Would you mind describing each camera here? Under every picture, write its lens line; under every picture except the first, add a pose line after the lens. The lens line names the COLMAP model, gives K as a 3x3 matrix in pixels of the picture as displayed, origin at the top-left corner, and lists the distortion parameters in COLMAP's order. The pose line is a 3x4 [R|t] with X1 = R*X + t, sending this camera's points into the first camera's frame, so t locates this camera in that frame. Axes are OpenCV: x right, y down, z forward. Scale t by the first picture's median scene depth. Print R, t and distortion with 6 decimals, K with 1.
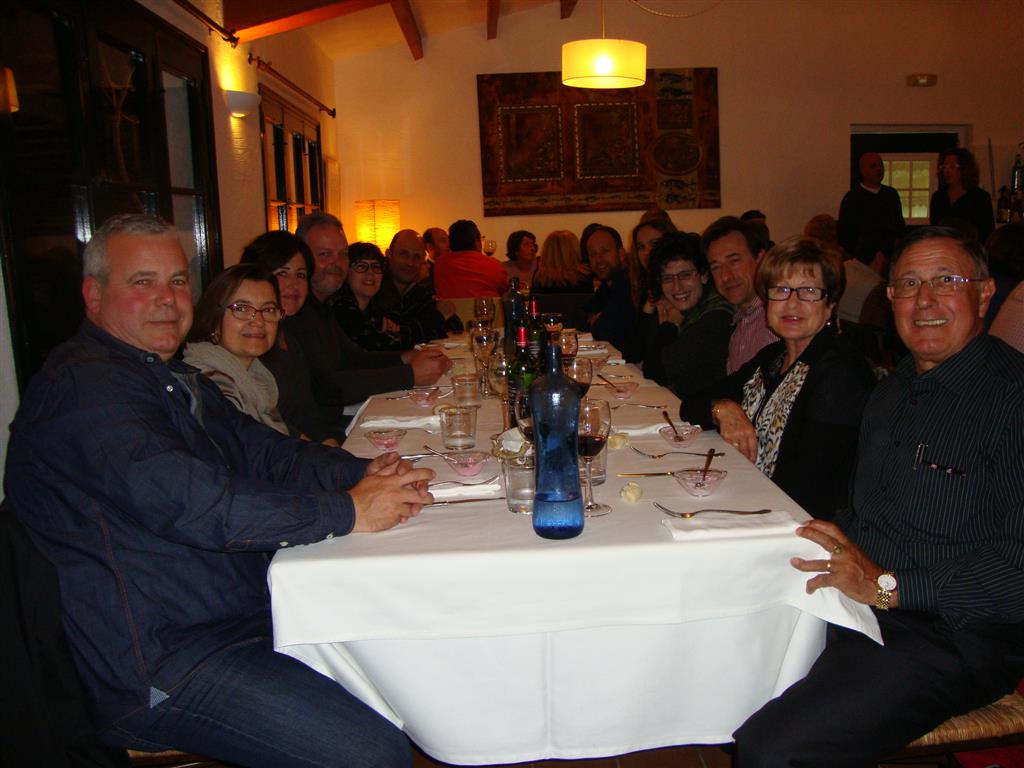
lens RADIAL K [[894.0, 0, 512.0], [0, 894.0, 384.0], [0, 0, 1]] dist [-0.209911, 0.230377]
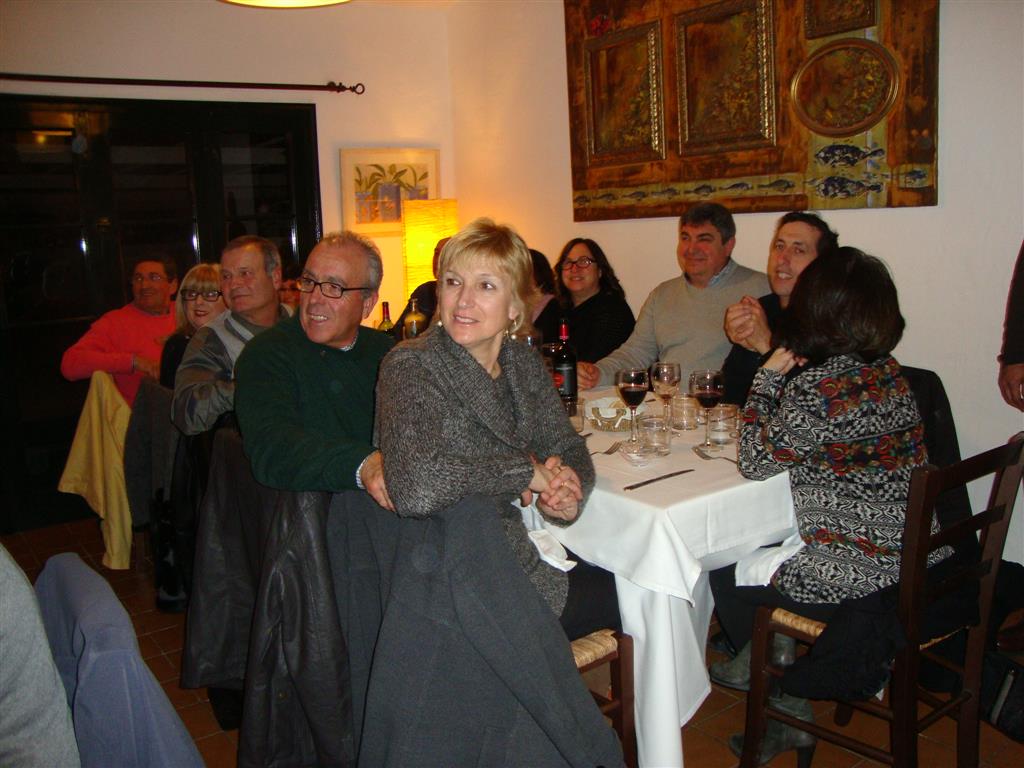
lens RADIAL K [[894.0, 0, 512.0], [0, 894.0, 384.0], [0, 0, 1]] dist [-0.209911, 0.230377]
pose [[0.590610, 0.152481, -0.792420, 0.461418], [-0.117958, 0.987751, 0.102150, -0.134481], [0.798289, 0.033141, 0.601362, 0.593734]]
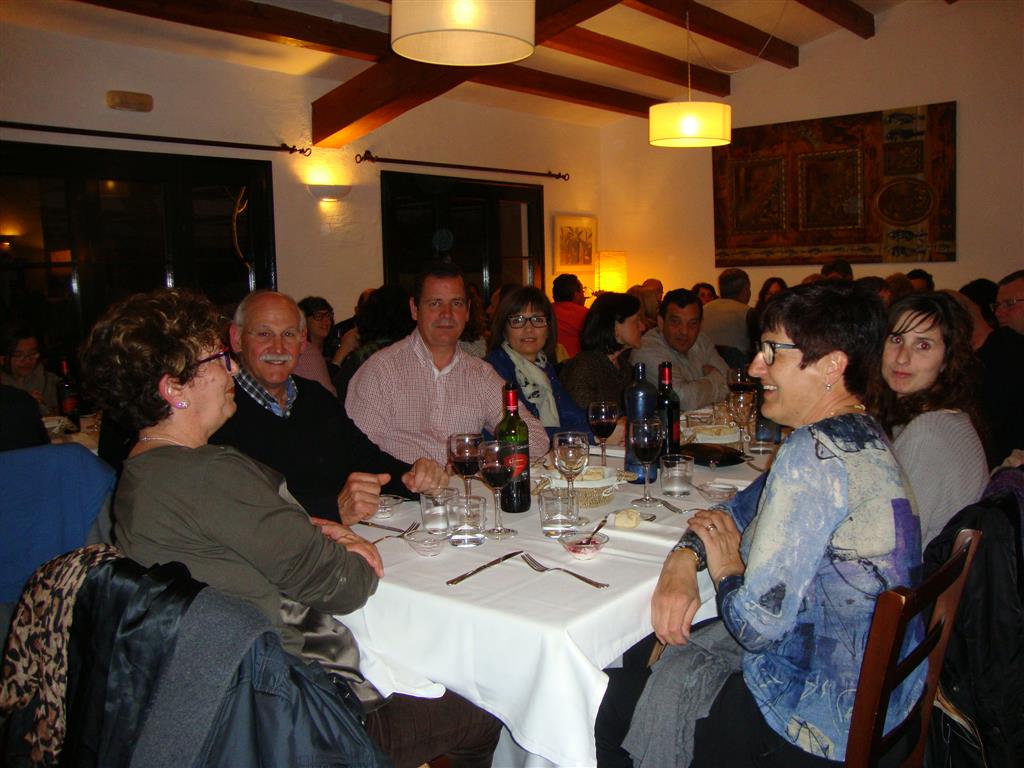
lens RADIAL K [[894.0, 0, 512.0], [0, 894.0, 384.0], [0, 0, 1]] dist [-0.209911, 0.230377]
pose [[0.761068, 0.095179, -0.641651, 0.465371], [-0.111198, 0.993677, 0.015504, -0.042722], [0.639070, 0.059550, 0.766840, 0.065074]]
